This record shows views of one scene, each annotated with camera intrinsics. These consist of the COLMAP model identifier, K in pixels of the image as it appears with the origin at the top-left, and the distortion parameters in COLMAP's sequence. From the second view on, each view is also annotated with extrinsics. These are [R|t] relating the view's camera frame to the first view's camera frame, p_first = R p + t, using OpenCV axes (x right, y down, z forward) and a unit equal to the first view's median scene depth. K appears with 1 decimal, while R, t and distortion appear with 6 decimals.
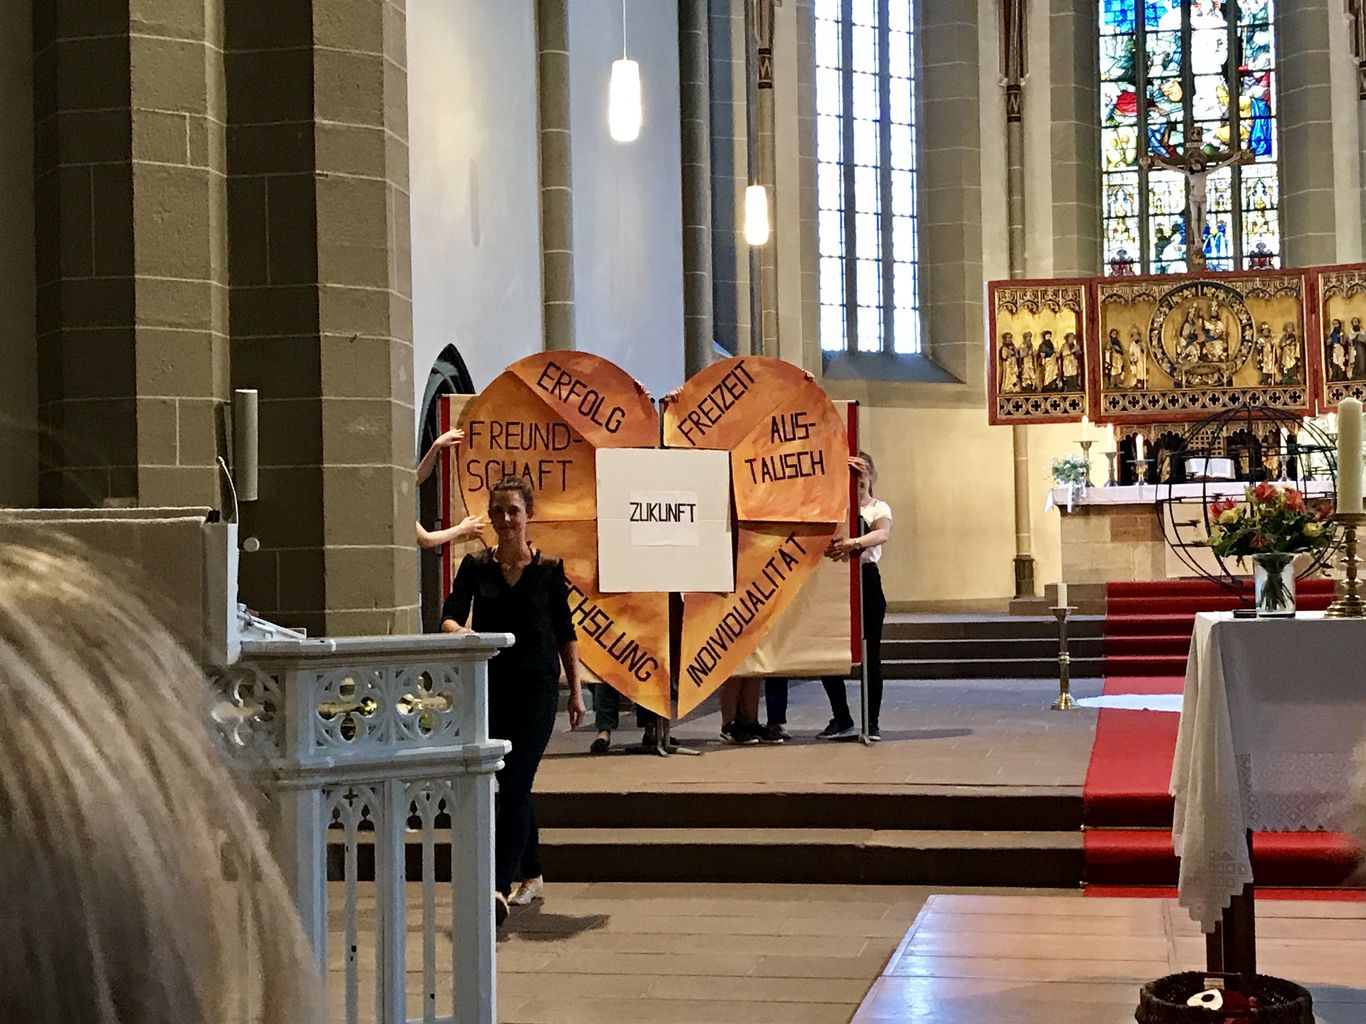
lens RADIAL K [[2194.0, 0, 683.0], [0, 2194.0, 512.0], [0, 0, 1]] dist [0.194032, -0.863837]
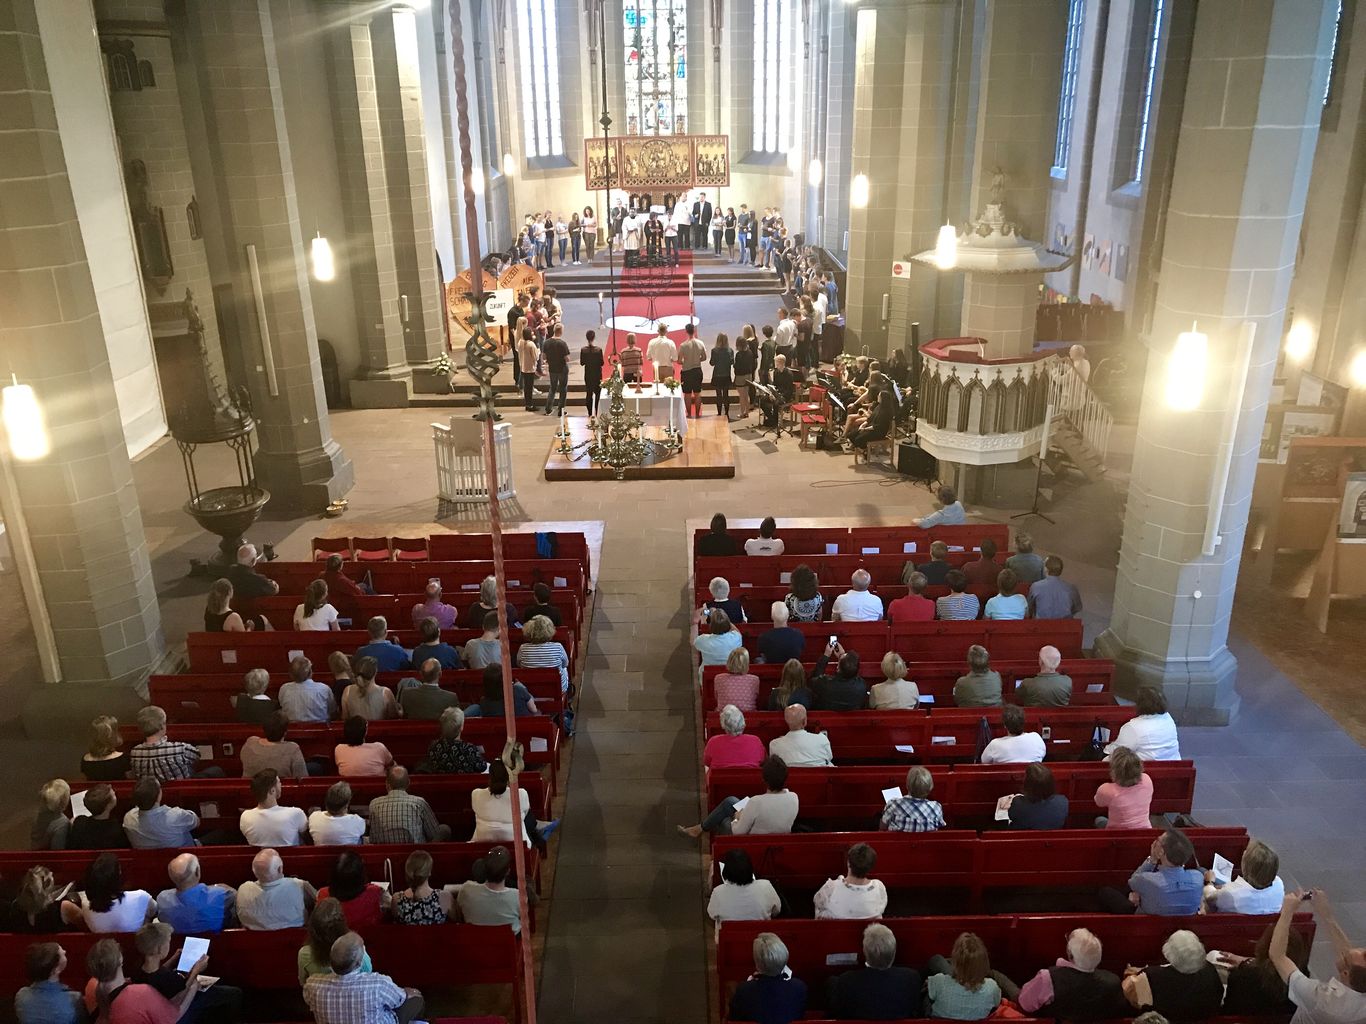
lens RADIAL K [[1098.8, 0, 676.2], [0, 1098.8, 506.2], [0, 0, 1]] dist [0.116457, -0.355170]
pose [[0.980579, -0.064576, 0.185191, -0.042938], [-0.010237, 0.926102, 0.377134, -0.206911], [-0.195860, -0.371705, 0.907455, -0.513654]]
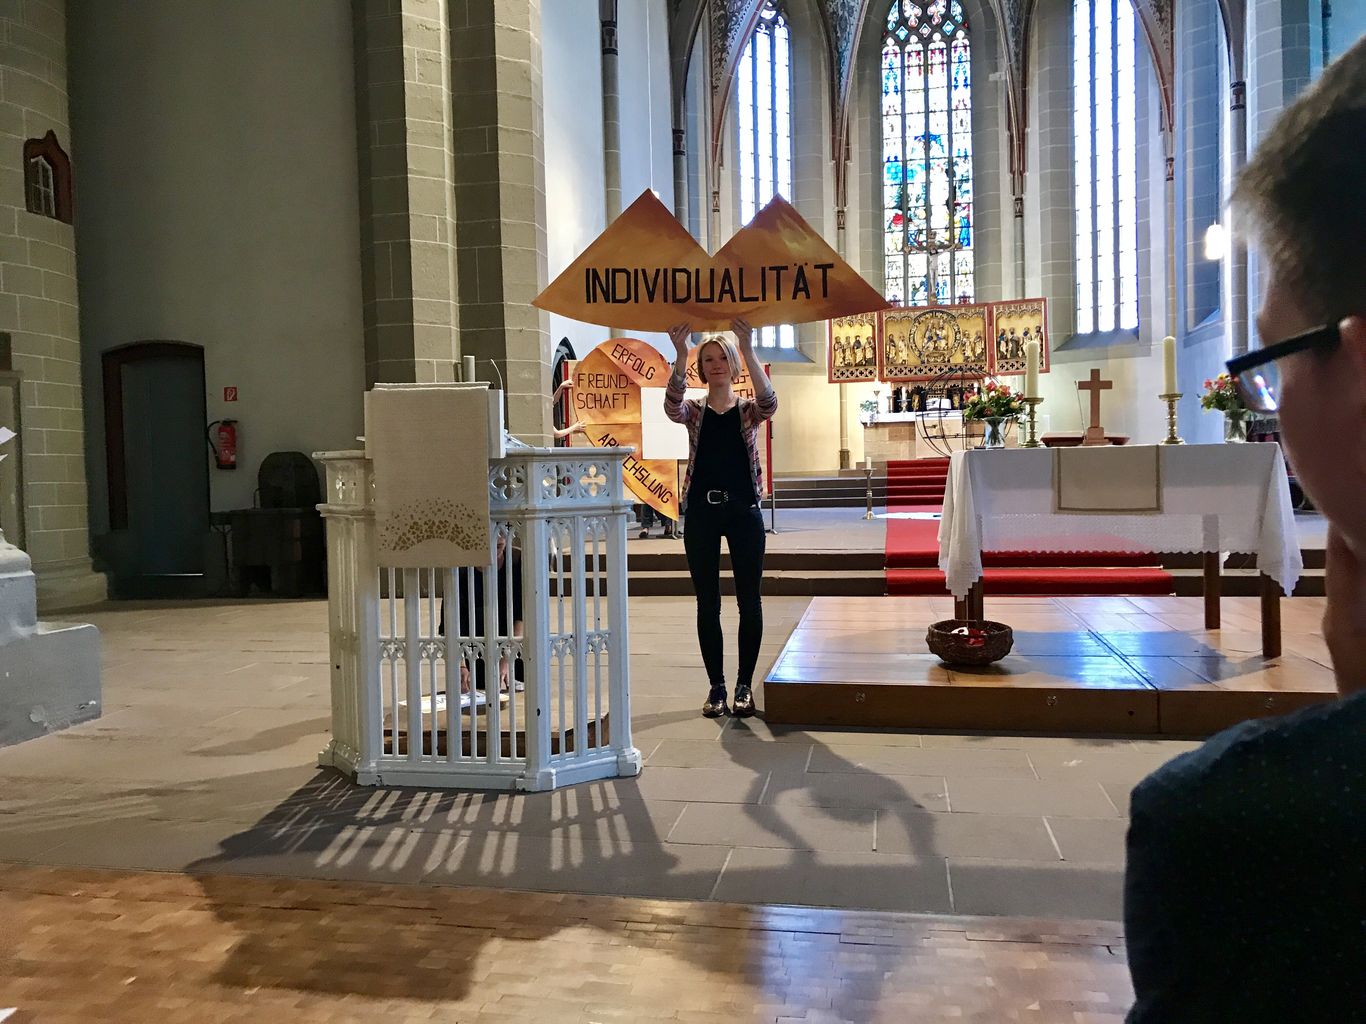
lens RADIAL K [[1098.8, 0, 676.2], [0, 1098.8, 506.2], [0, 0, 1]] dist [0.116457, -0.355170]
pose [[0.999956, -0.005324, 0.007697, -0.007498], [0.004819, 0.997929, 0.064141, 0.007196], [-0.008023, -0.064101, 0.997911, -0.004478]]
